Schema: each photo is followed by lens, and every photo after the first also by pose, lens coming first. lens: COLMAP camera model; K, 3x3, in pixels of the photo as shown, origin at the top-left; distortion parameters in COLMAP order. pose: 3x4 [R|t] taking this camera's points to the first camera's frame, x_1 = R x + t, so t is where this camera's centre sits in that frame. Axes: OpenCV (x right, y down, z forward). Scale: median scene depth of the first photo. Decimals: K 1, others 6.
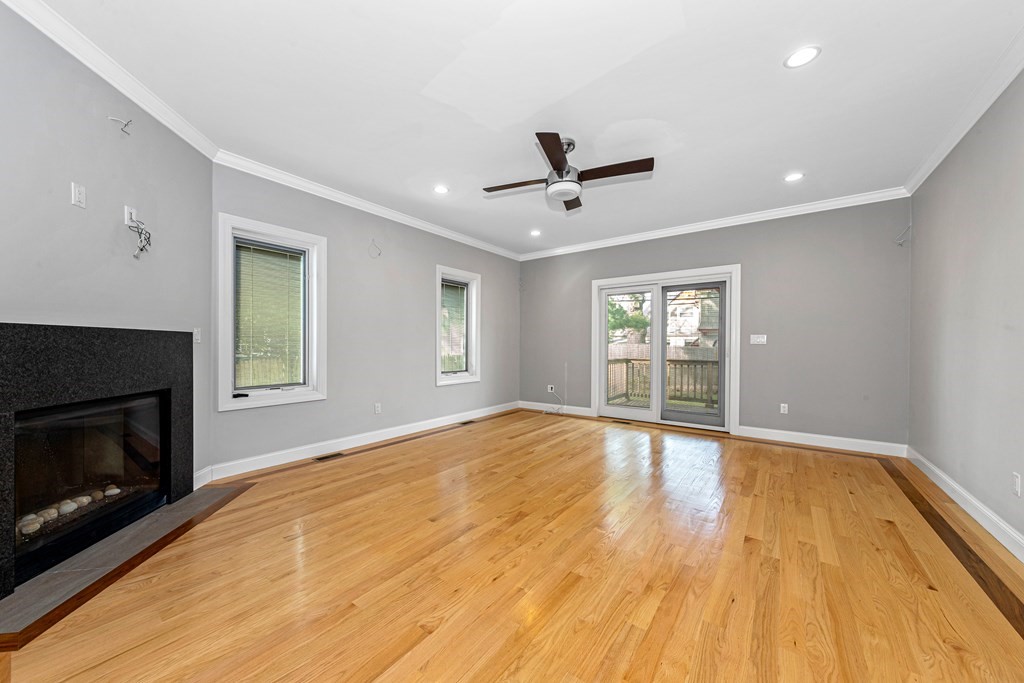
lens RADIAL K [[365.8, 0, 507.3], [0, 365.8, 342.9], [0, 0, 1]] dist [0.004669, -0.000536]
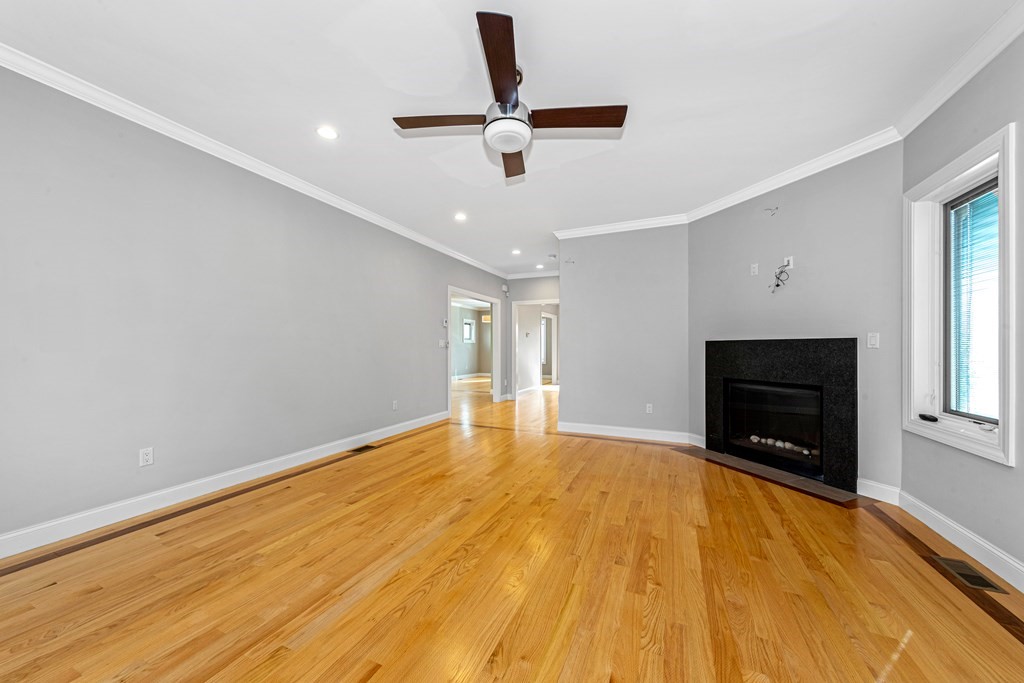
lens RADIAL K [[365.8, 0, 499.7], [0, 365.8, 349.7], [0, 0, 1]] dist [0.004669, -0.000536]
pose [[-0.979965, -0.003596, -0.199136, 0.290062], [-0.002954, 0.999989, -0.003523, 0.010109], [0.199147, -0.002864, -0.979965, 1.616288]]
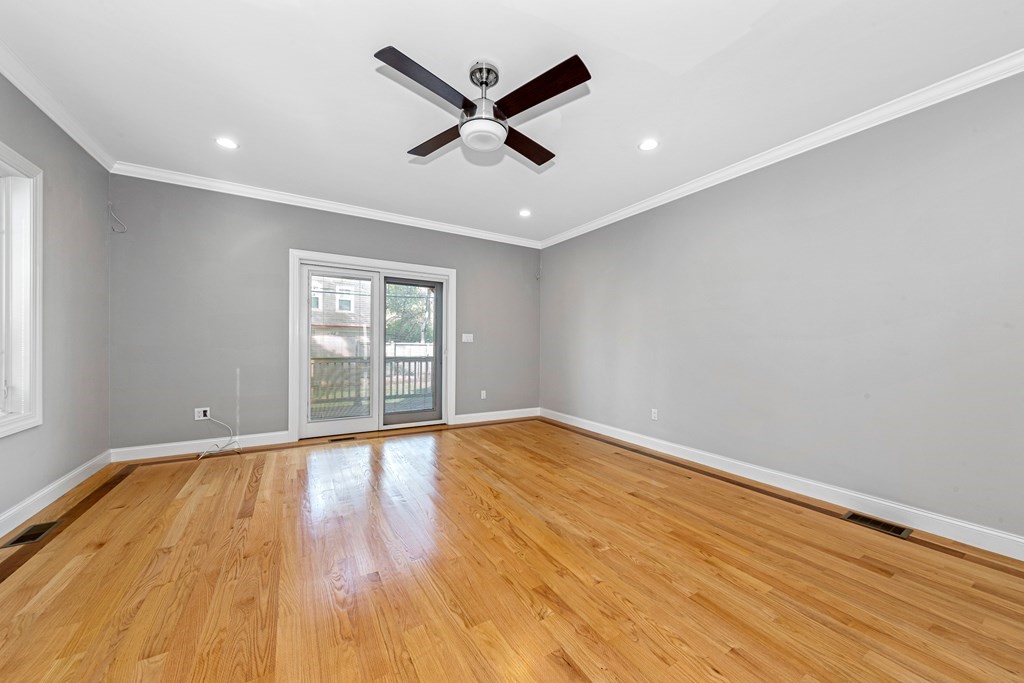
lens RADIAL K [[365.8, 0, 515.0], [0, 365.8, 342.0], [0, 0, 1]] dist [0.004669, -0.000536]
pose [[0.374912, 0.008006, 0.927026, -0.487539], [-0.017941, 0.999838, -0.001379, 0.003370], [-0.926887, -0.016115, 0.374995, 0.629609]]
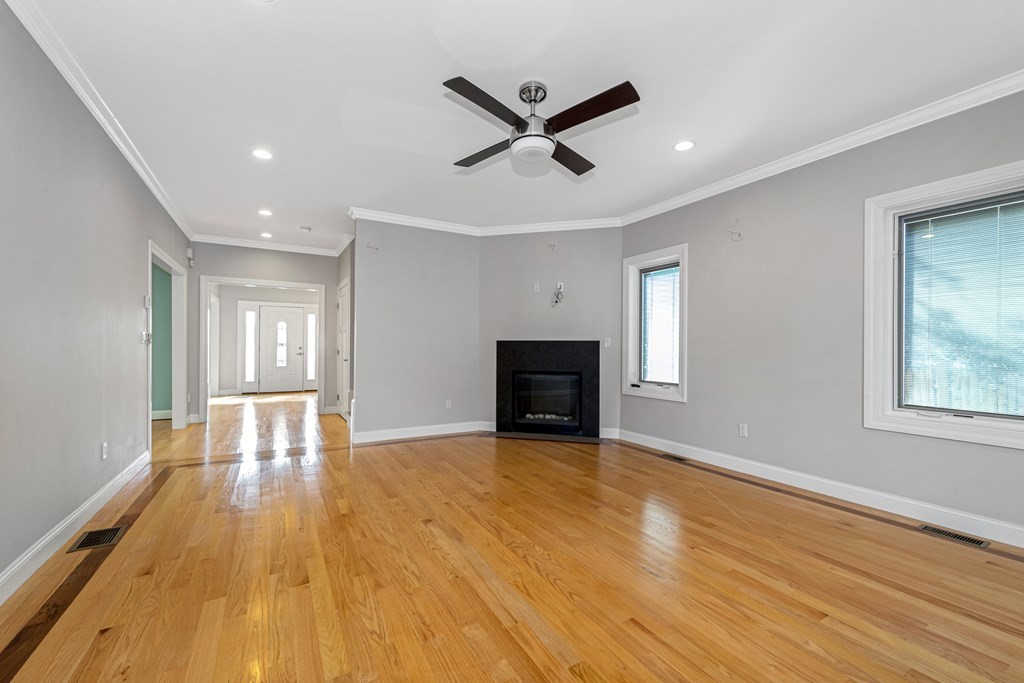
lens RADIAL K [[424.2, 0, 510.1], [0, 424.2, 346.9], [0, 0, 1]] dist [0.004061, 0.000020]
pose [[-0.405421, -0.005882, -0.914111, 0.933896], [-0.001470, 0.999982, -0.005782, 0.009592], [0.914129, -0.001001, -0.405422, 1.255796]]
